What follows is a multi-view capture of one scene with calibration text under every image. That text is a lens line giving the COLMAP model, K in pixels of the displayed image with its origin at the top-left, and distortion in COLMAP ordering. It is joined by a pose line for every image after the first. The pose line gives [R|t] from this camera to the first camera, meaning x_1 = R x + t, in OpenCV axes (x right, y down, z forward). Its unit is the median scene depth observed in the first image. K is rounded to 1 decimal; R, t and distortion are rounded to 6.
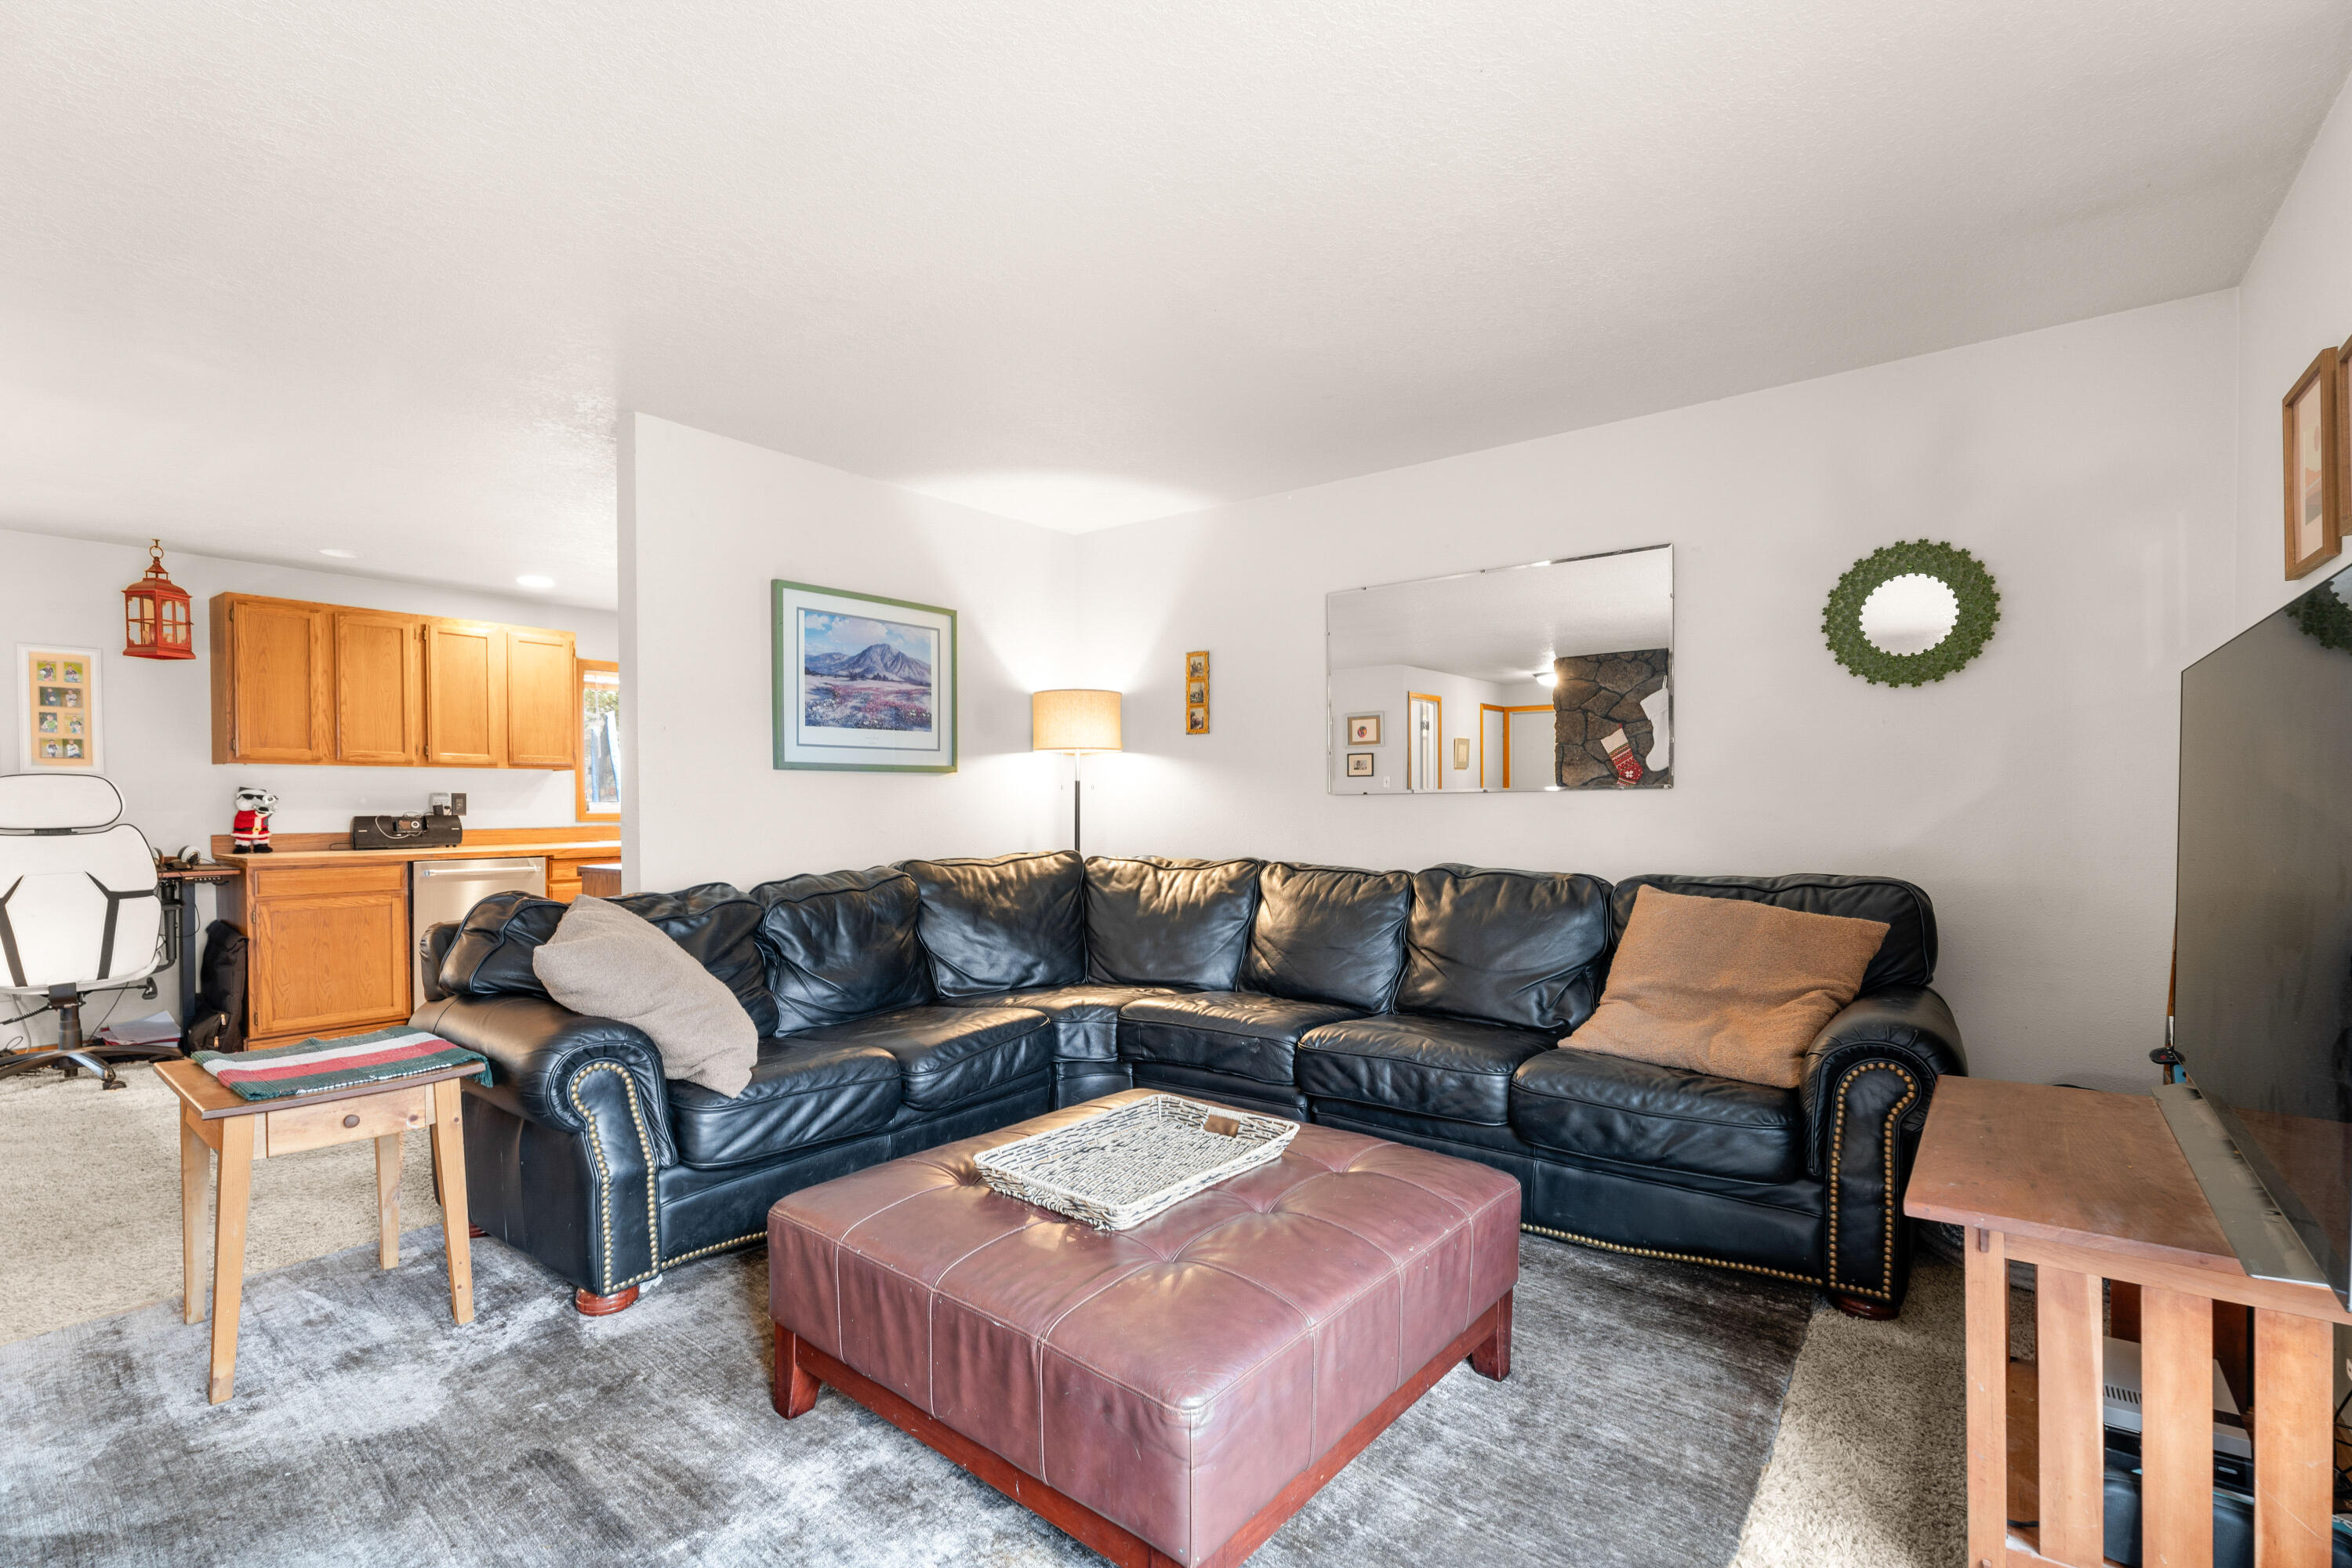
lens RADIAL K [[1066.5, 0, 1180.6], [0, 1066.5, 816.5], [0, 0, 1]] dist [0.010256, -0.003394]
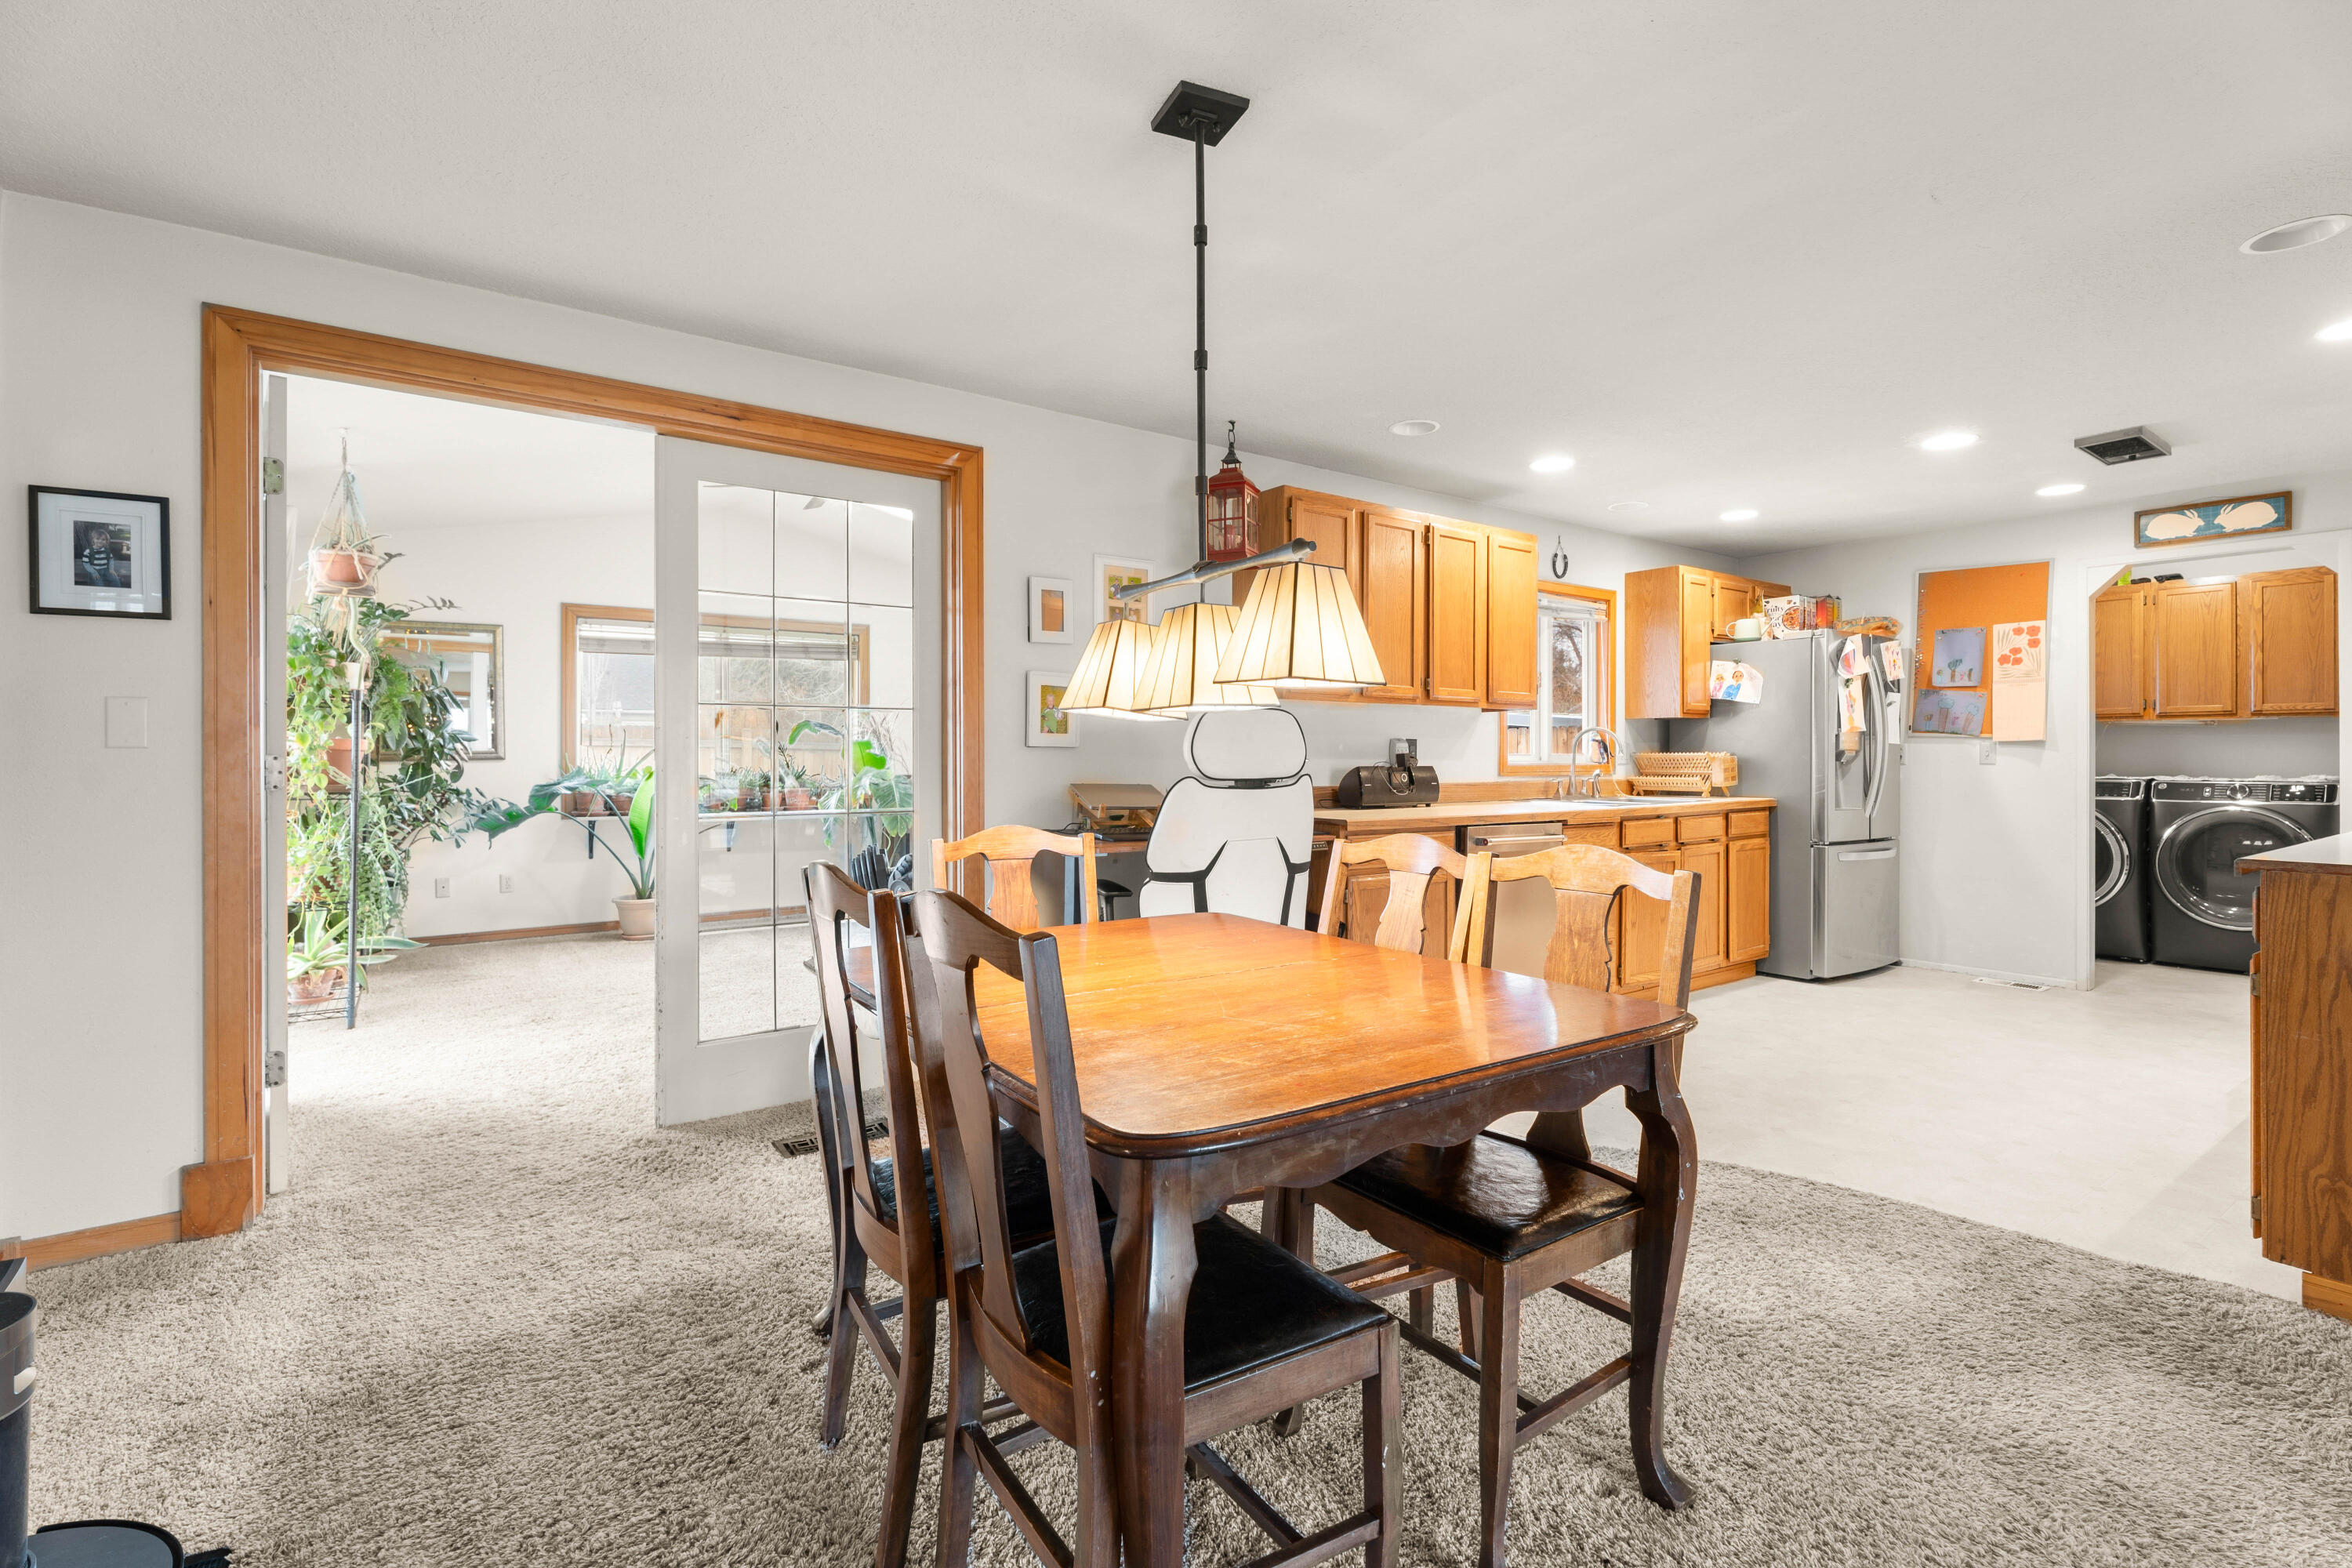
lens RADIAL K [[1066.5, 0, 1164.2], [0, 1066.5, 756.8], [0, 0, 1]] dist [0.010256, -0.003394]
pose [[0.953093, 0.006304, -0.302612, -0.690924], [-0.010464, 0.999872, -0.012128, 0.003659], [0.302496, 0.014725, 0.953037, 0.203414]]
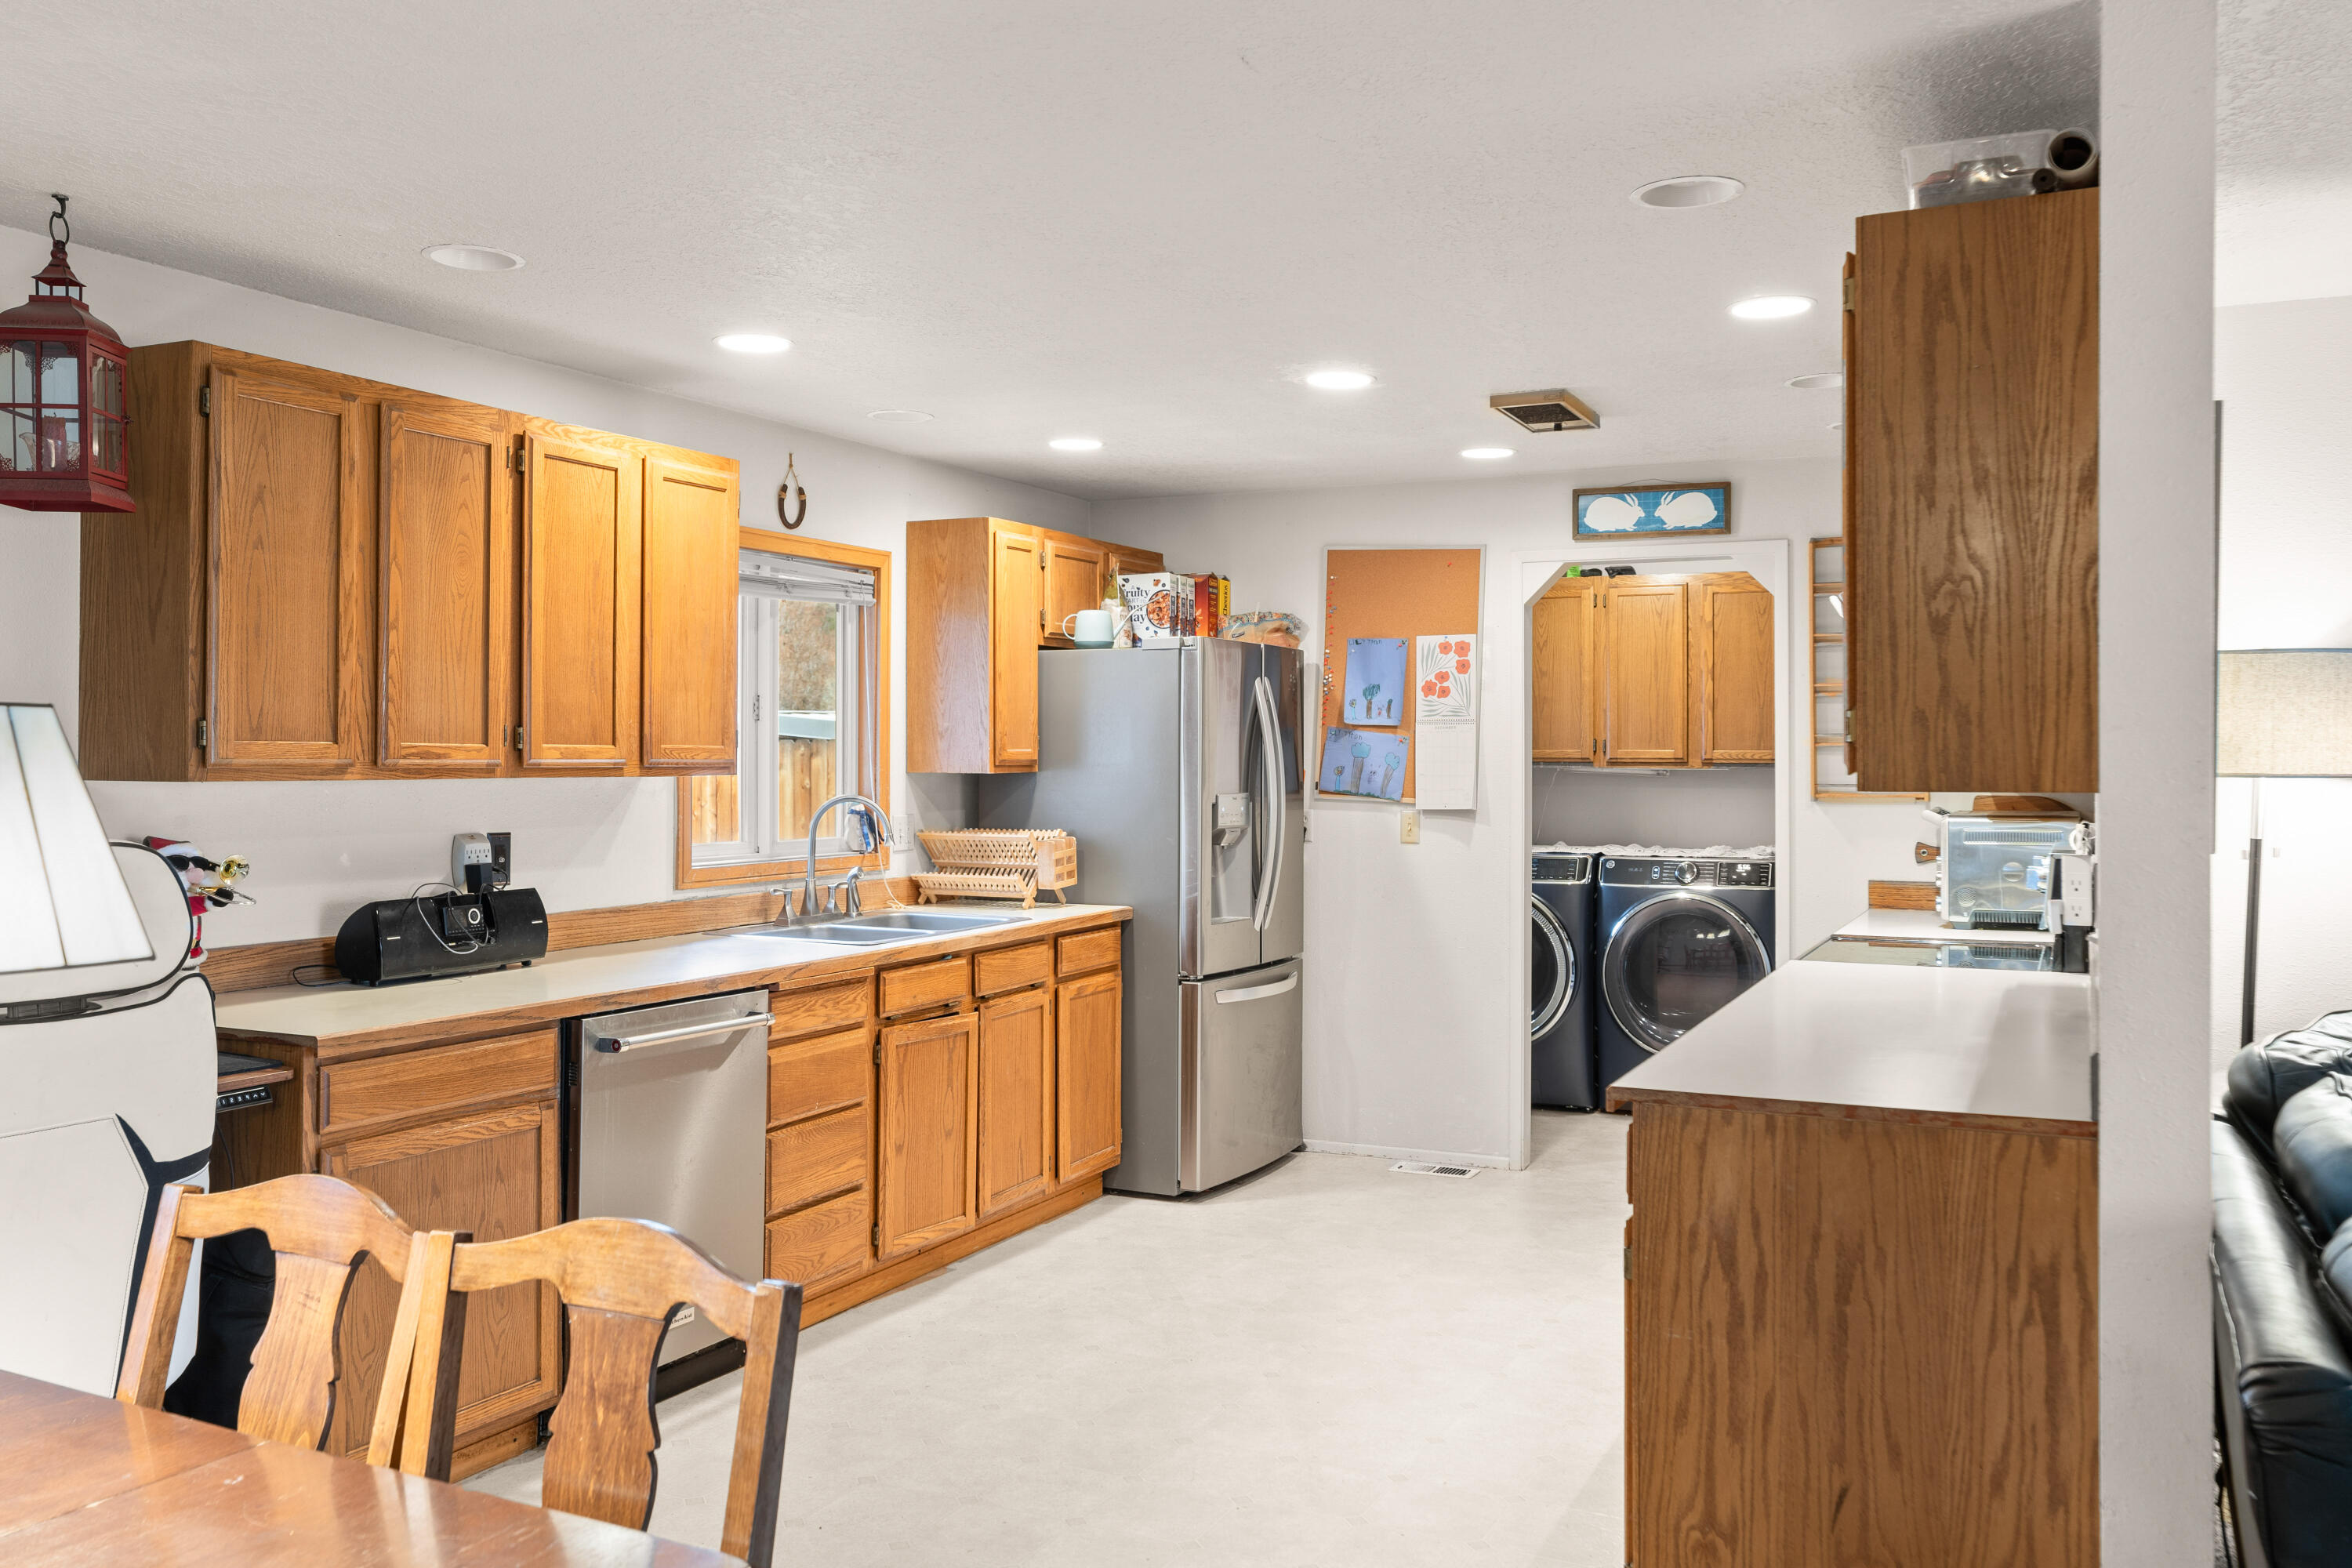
lens RADIAL K [[1920.9, 0, 1185.8], [0, 1920.9, 744.2], [0, 0, 1]] dist [-0.007454, 0.028489]
pose [[0.979984, 0.009083, 0.198868, -0.636504], [-0.005126, 0.999779, -0.020400, -0.048414], [-0.199010, 0.018972, 0.979814, 0.237687]]
